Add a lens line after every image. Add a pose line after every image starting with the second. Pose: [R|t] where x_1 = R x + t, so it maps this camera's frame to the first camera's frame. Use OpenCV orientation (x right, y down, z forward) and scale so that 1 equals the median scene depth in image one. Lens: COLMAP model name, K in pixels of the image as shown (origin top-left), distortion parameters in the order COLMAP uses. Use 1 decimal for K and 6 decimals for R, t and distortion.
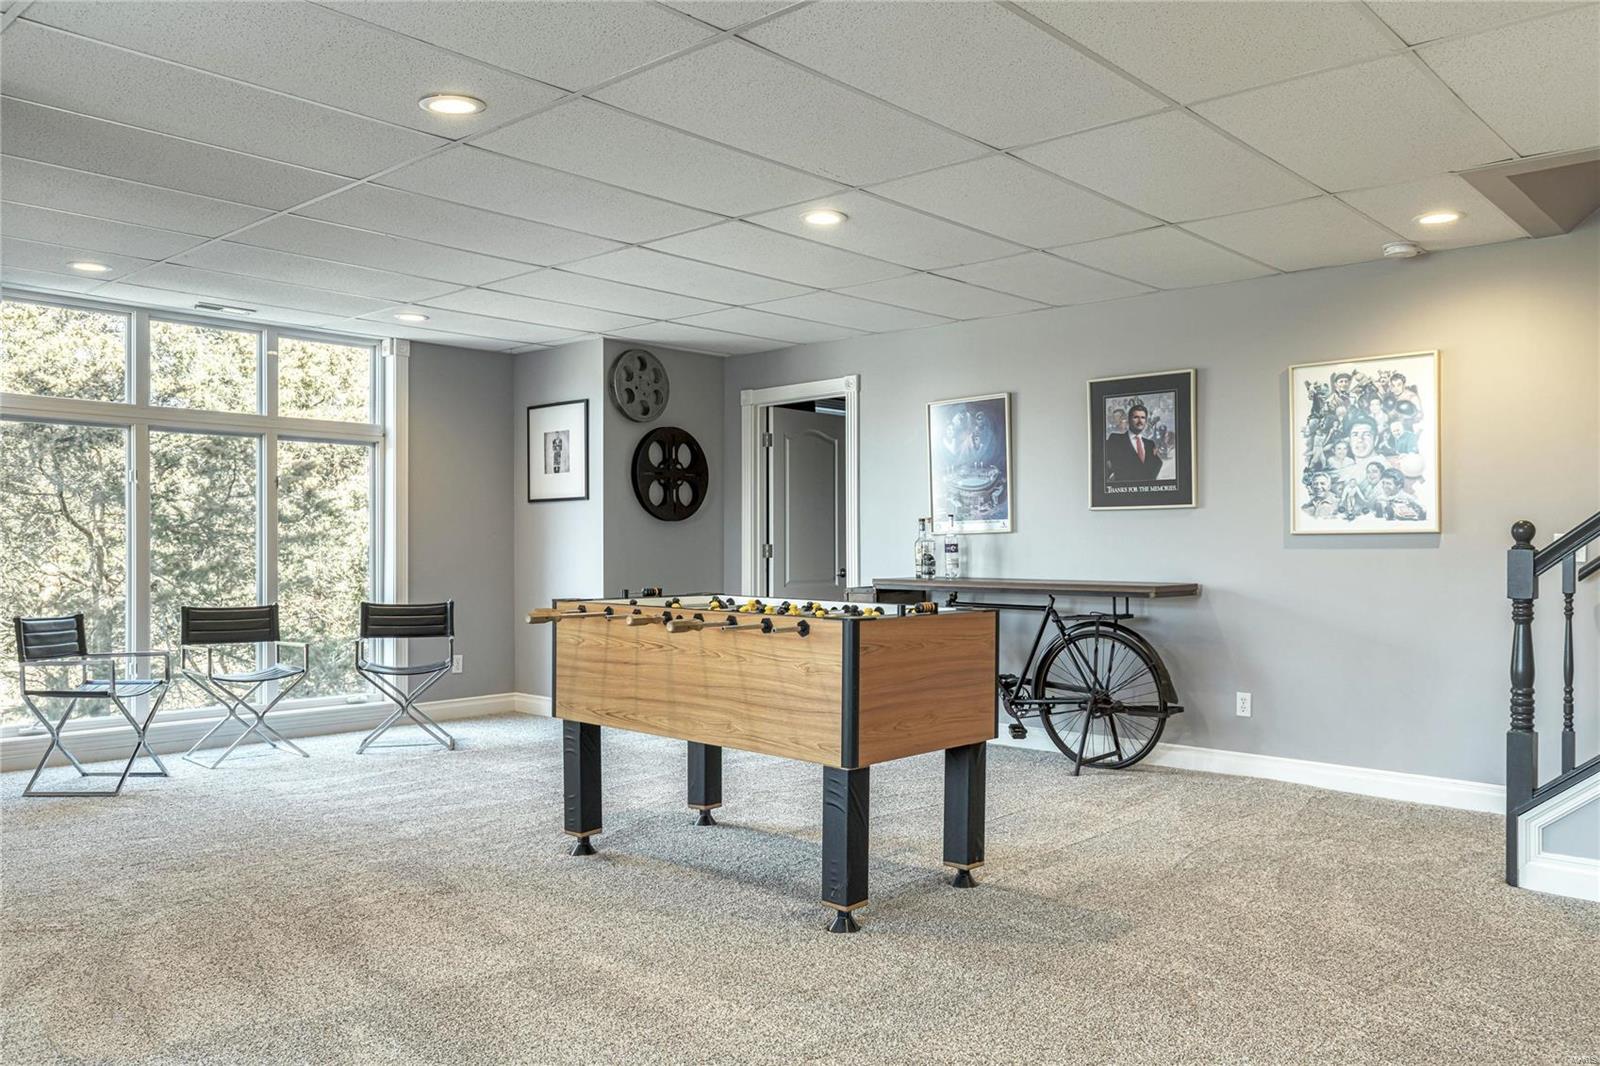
lens RADIAL K [[1228.4, 0, 798.7], [0, 1228.4, 545.9], [0, 0, 1]] dist [-0.001462, -0.007261]
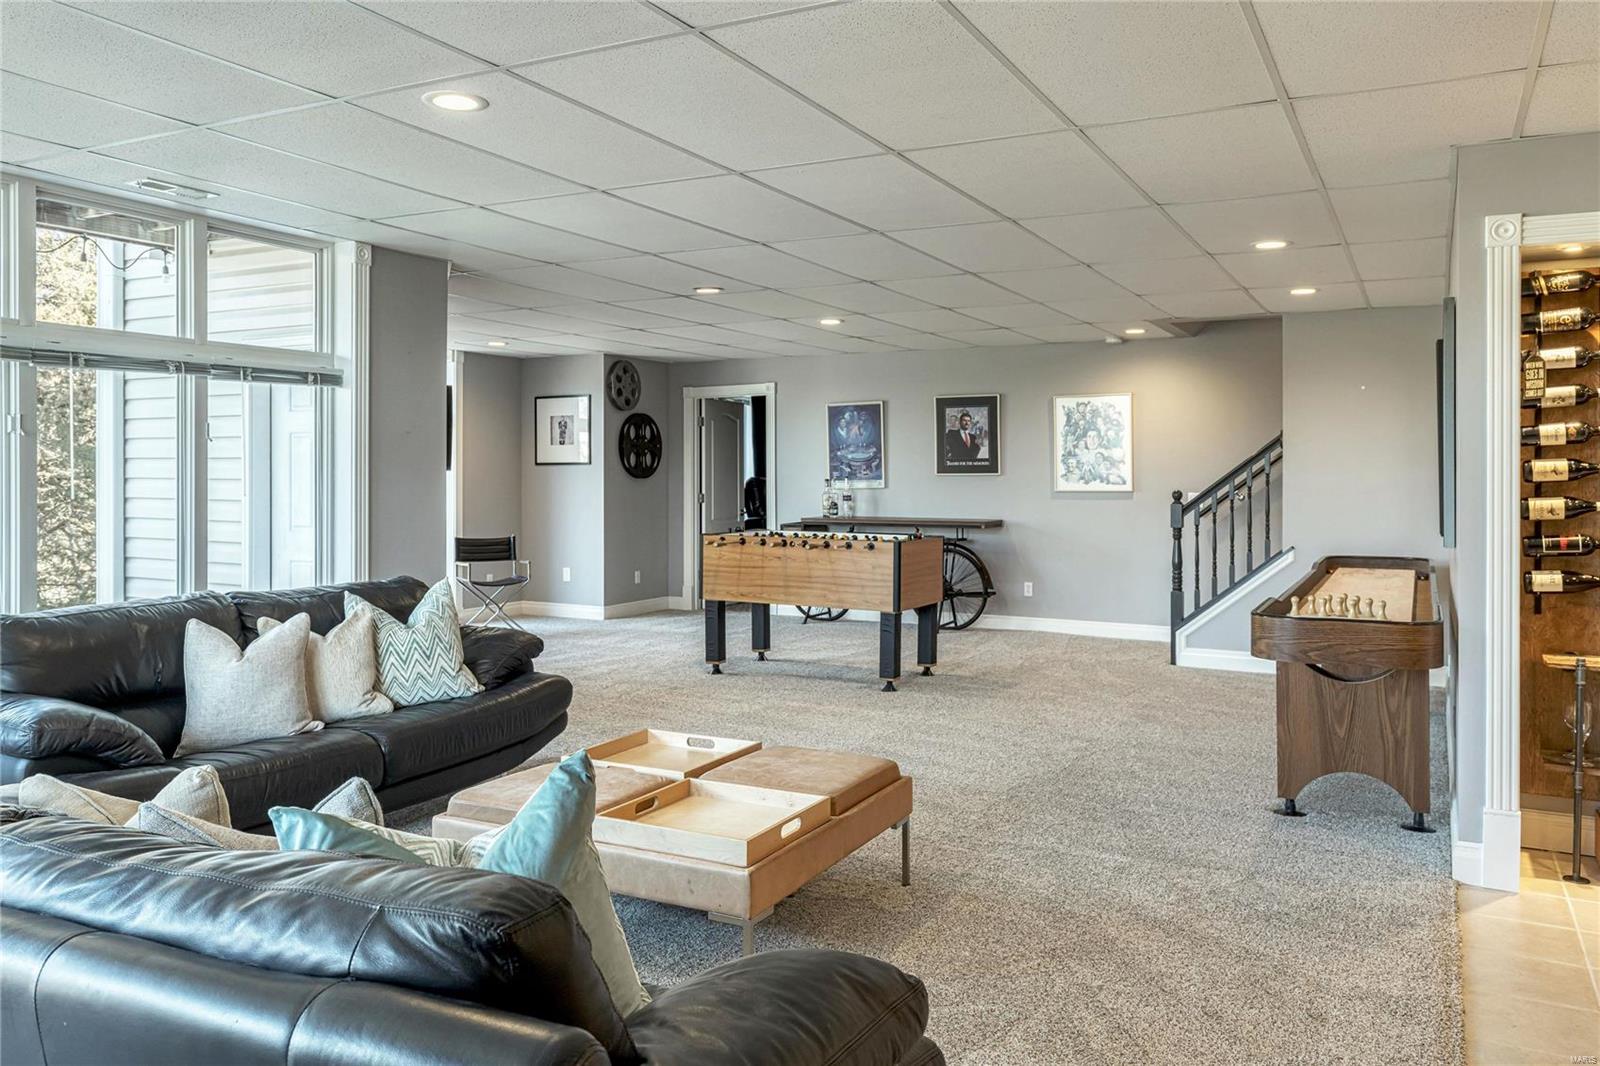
lens RADIAL K [[1202.7, 0, 810.5], [0, 1202.7, 461.3], [0, 0, 1]] dist [0.001441, 0.003628]
pose [[0.966937, 0.002207, 0.255006, -0.361760], [0.000851, 0.999929, -0.011884, -0.031174], [-0.255014, 0.011708, 0.966866, -0.554954]]
